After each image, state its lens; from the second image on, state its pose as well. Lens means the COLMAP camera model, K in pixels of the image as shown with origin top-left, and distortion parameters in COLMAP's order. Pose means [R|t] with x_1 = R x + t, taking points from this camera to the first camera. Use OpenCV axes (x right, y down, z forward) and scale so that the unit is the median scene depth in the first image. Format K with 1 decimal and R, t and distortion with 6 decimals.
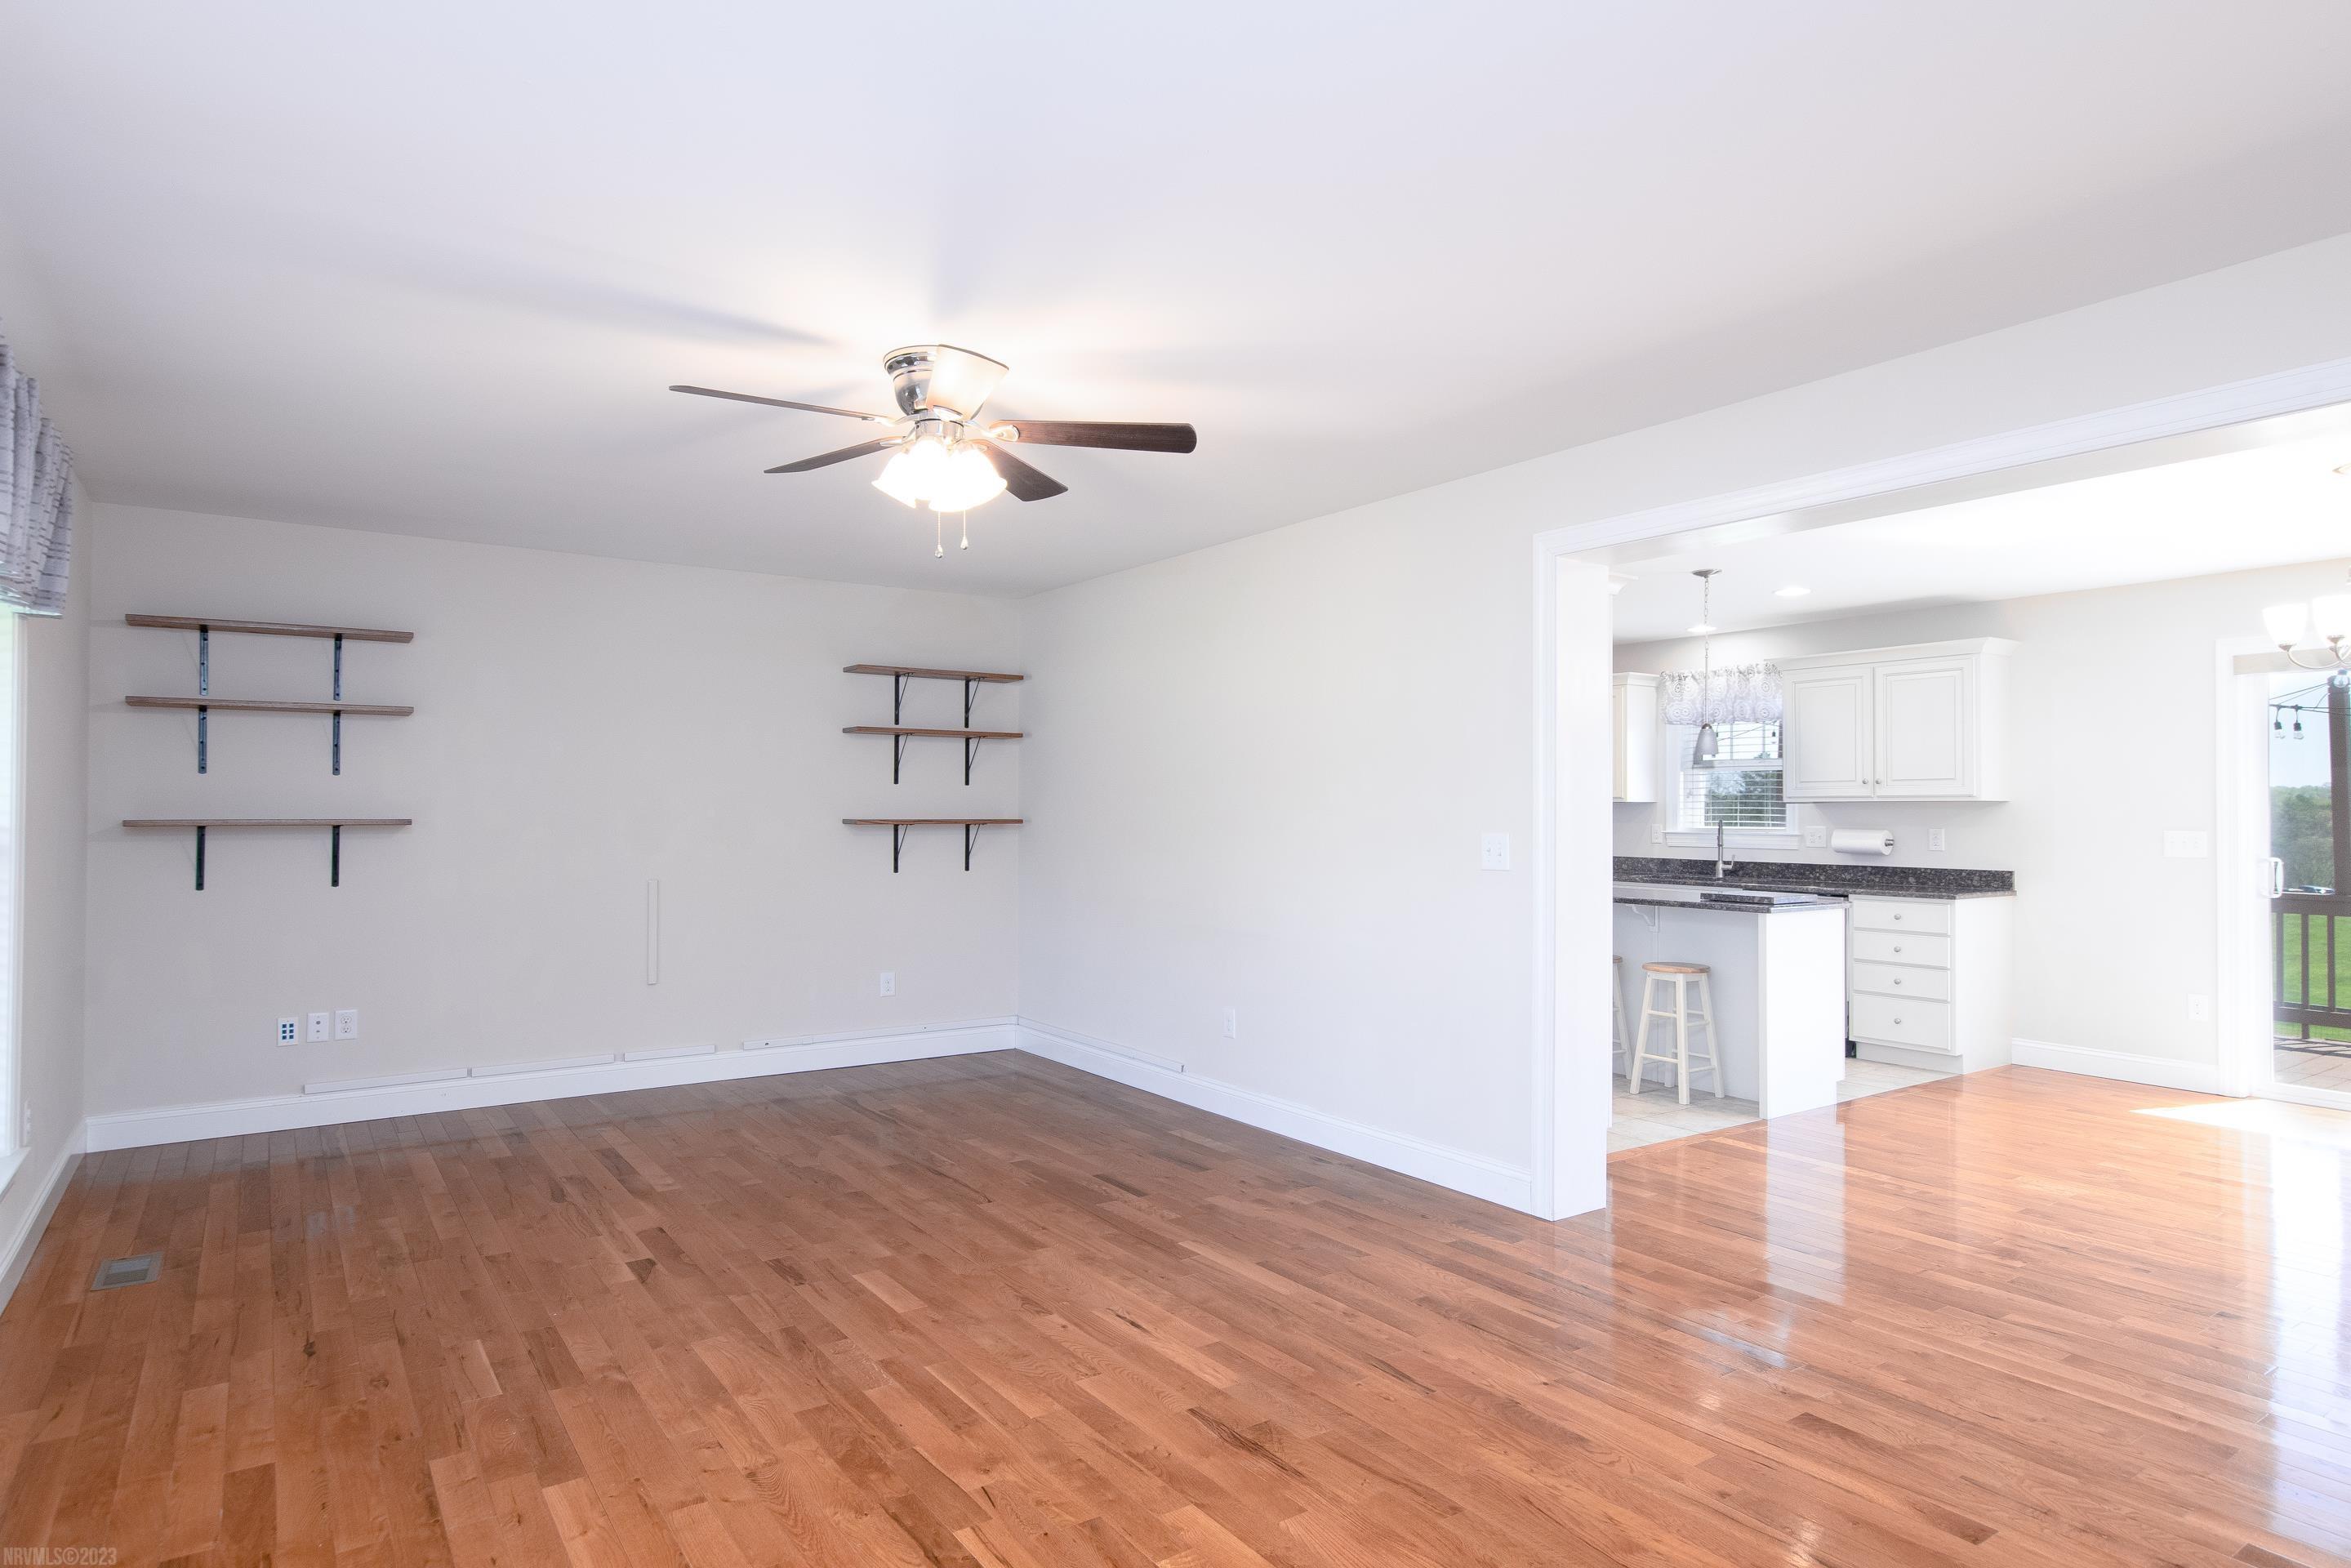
lens RADIAL K [[1325.5, 0, 1184.3], [0, 1325.5, 783.3], [0, 0, 1]] dist [-0.008836, 0.019144]
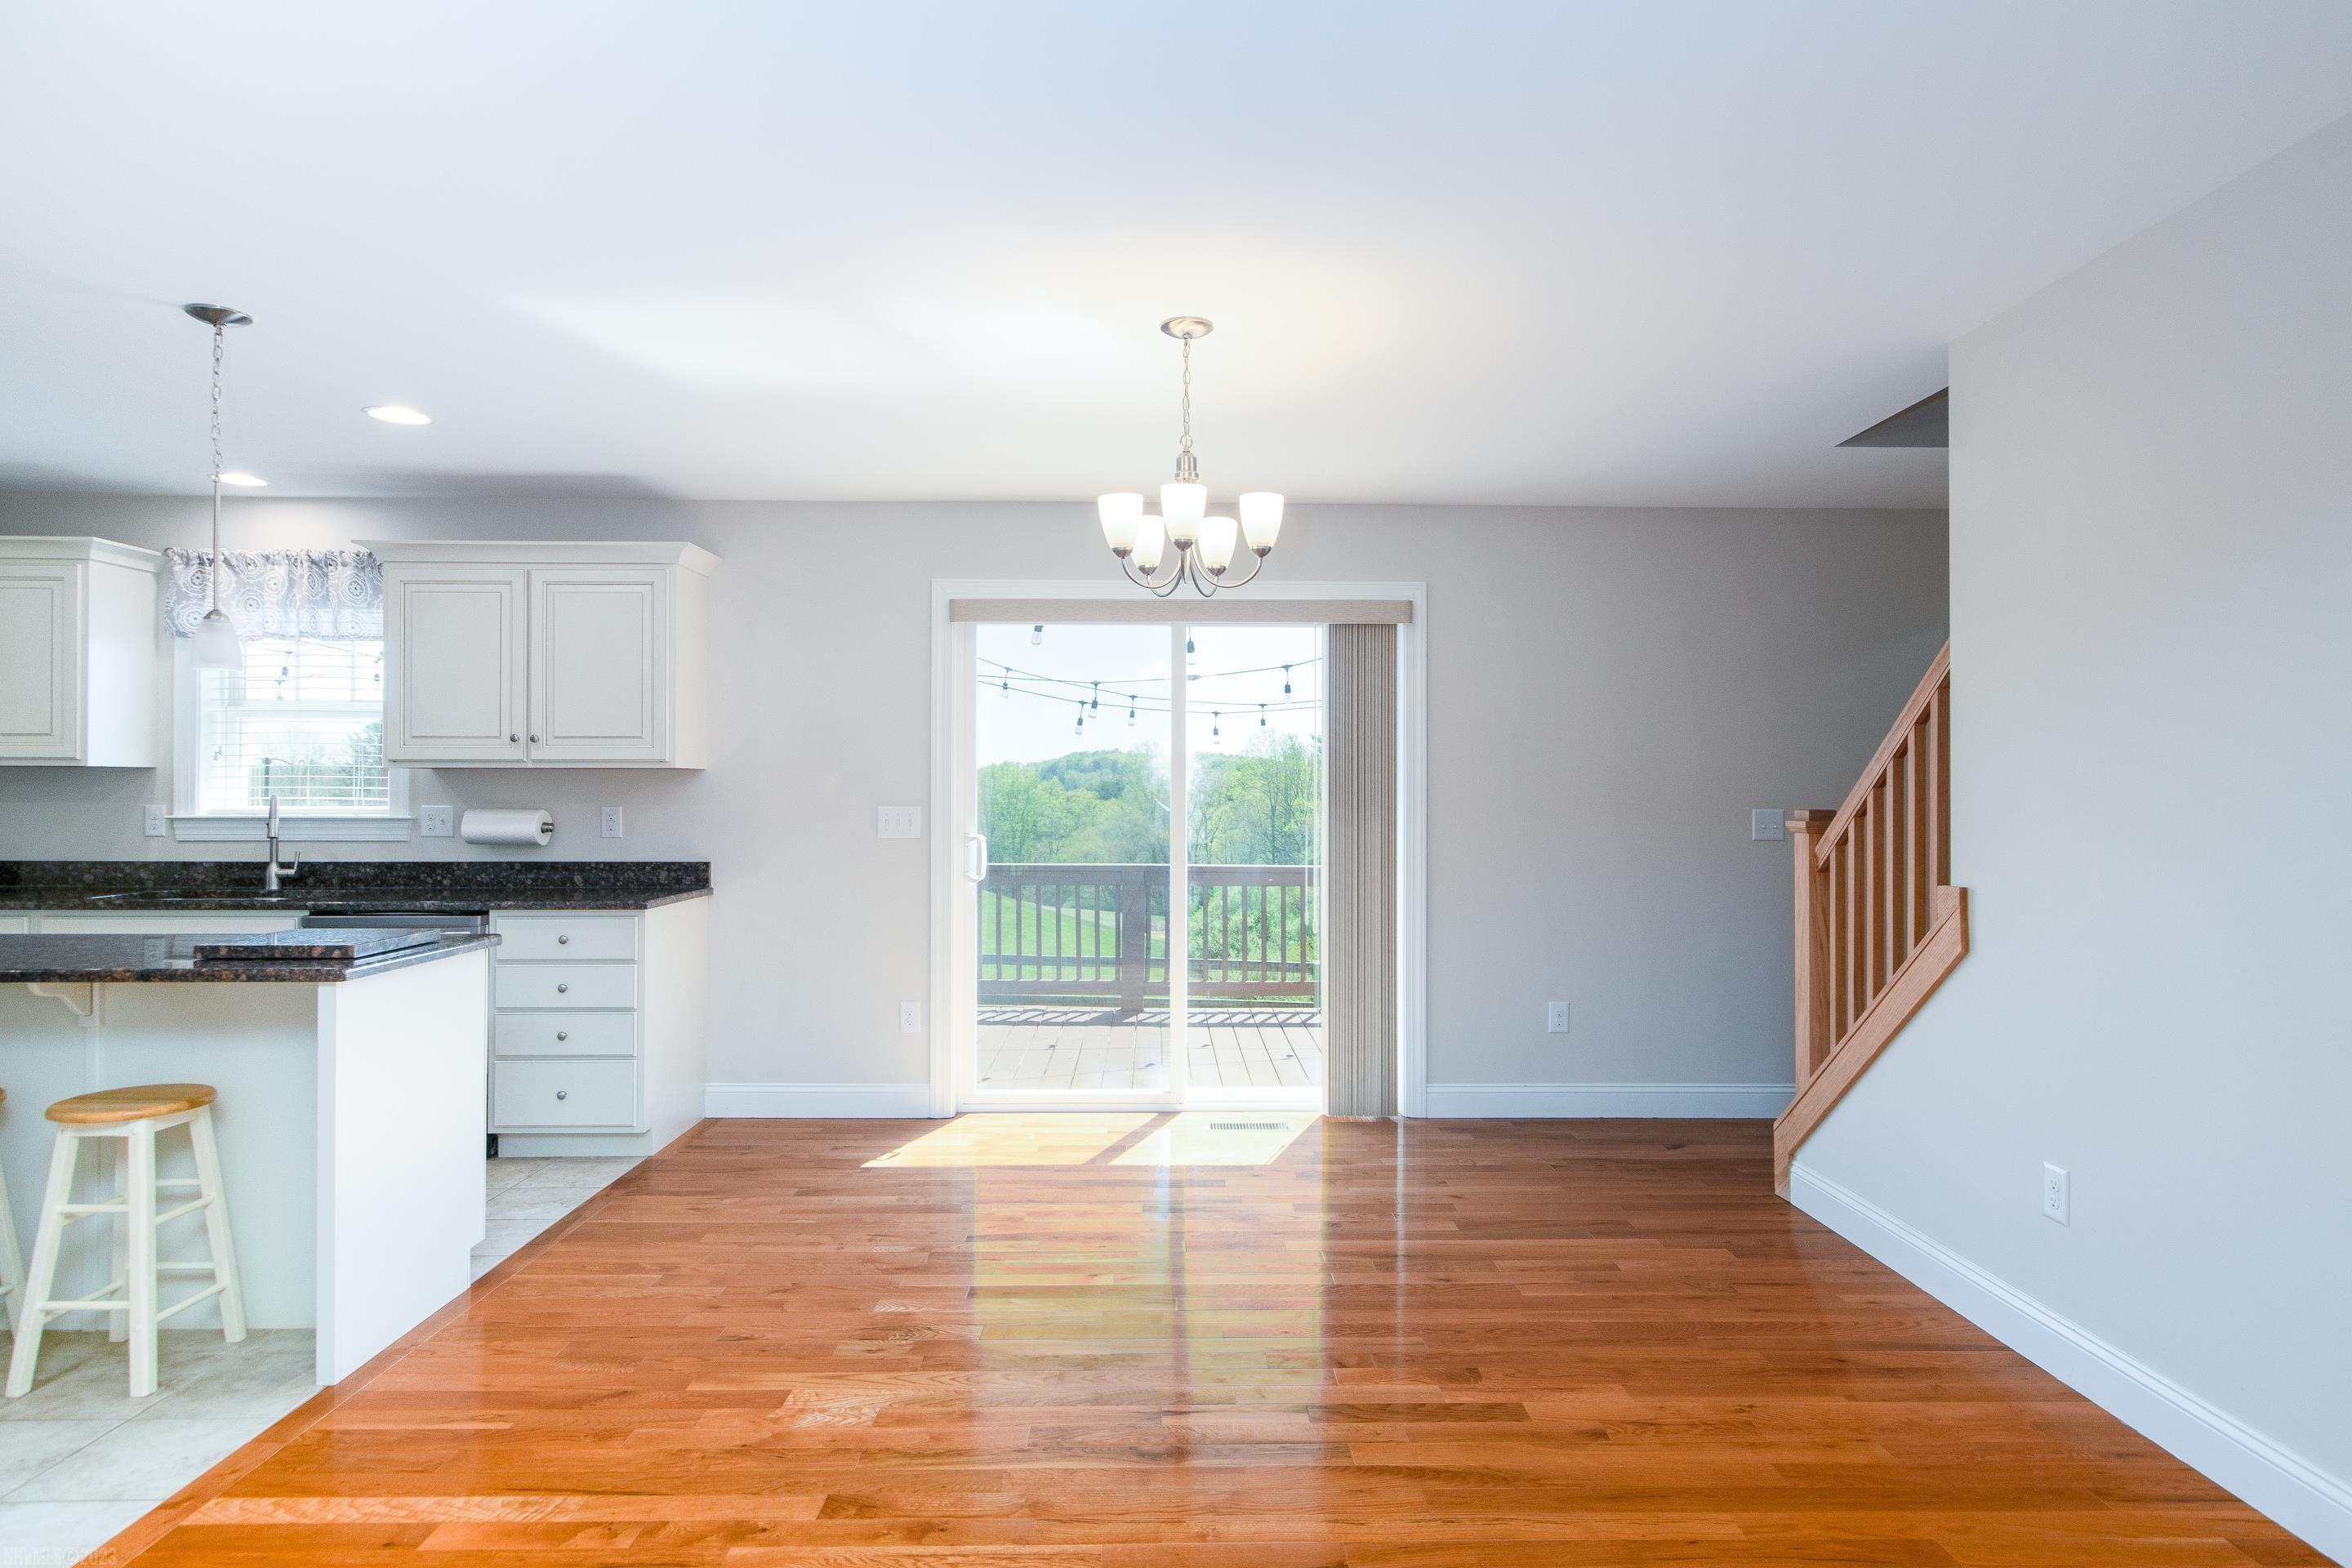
lens RADIAL K [[1253.1, 0, 1176.0], [0, 1253.1, 784.0], [0, 0, 1]] dist [0.001131, 0.000730]
pose [[0.557111, -0.001081, 0.830438, 0.178119], [-0.017077, 0.999773, 0.012758, 0.008221], [-0.830263, -0.021289, 0.556966, 0.377305]]
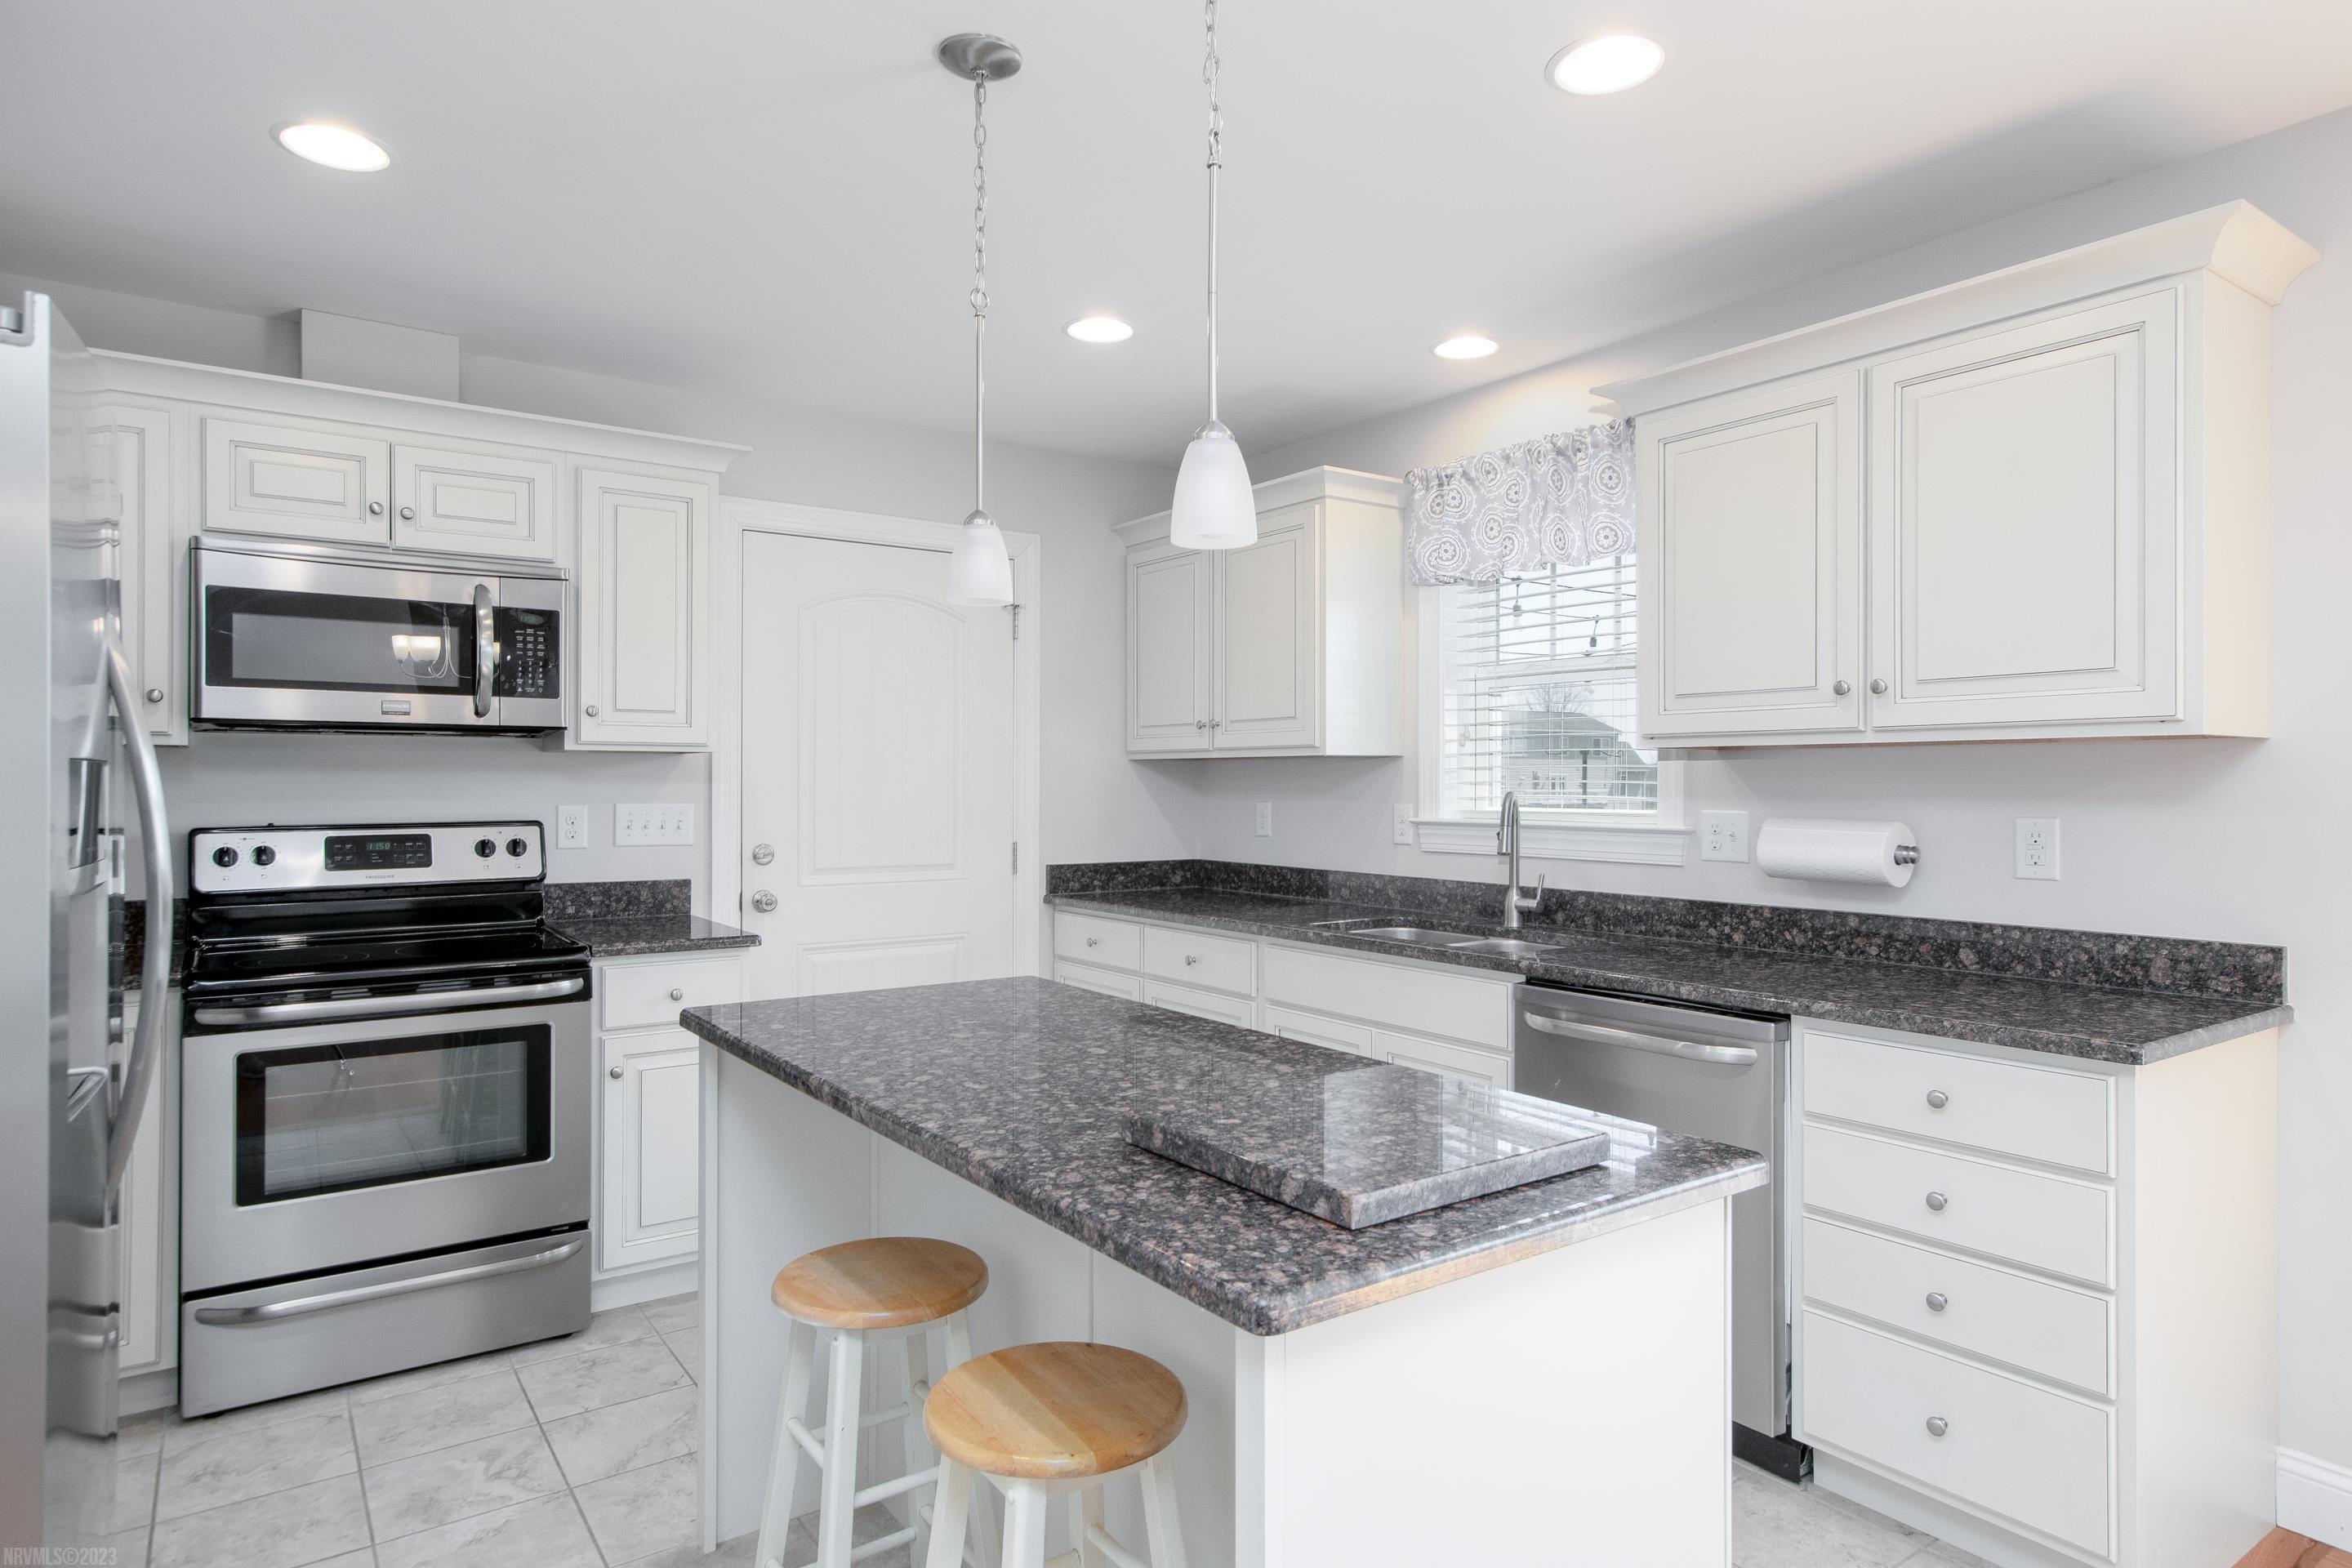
lens RADIAL K [[1326.0, 0, 1184.8], [0, 1326.0, 783.3], [0, 0, 1]] dist [-0.008836, 0.019144]
pose [[0.999978, -0.005214, 0.004170, 0.343659], [0.005120, 0.999741, 0.022192, 0.015996], [-0.004285, -0.022170, 0.999745, 0.658661]]
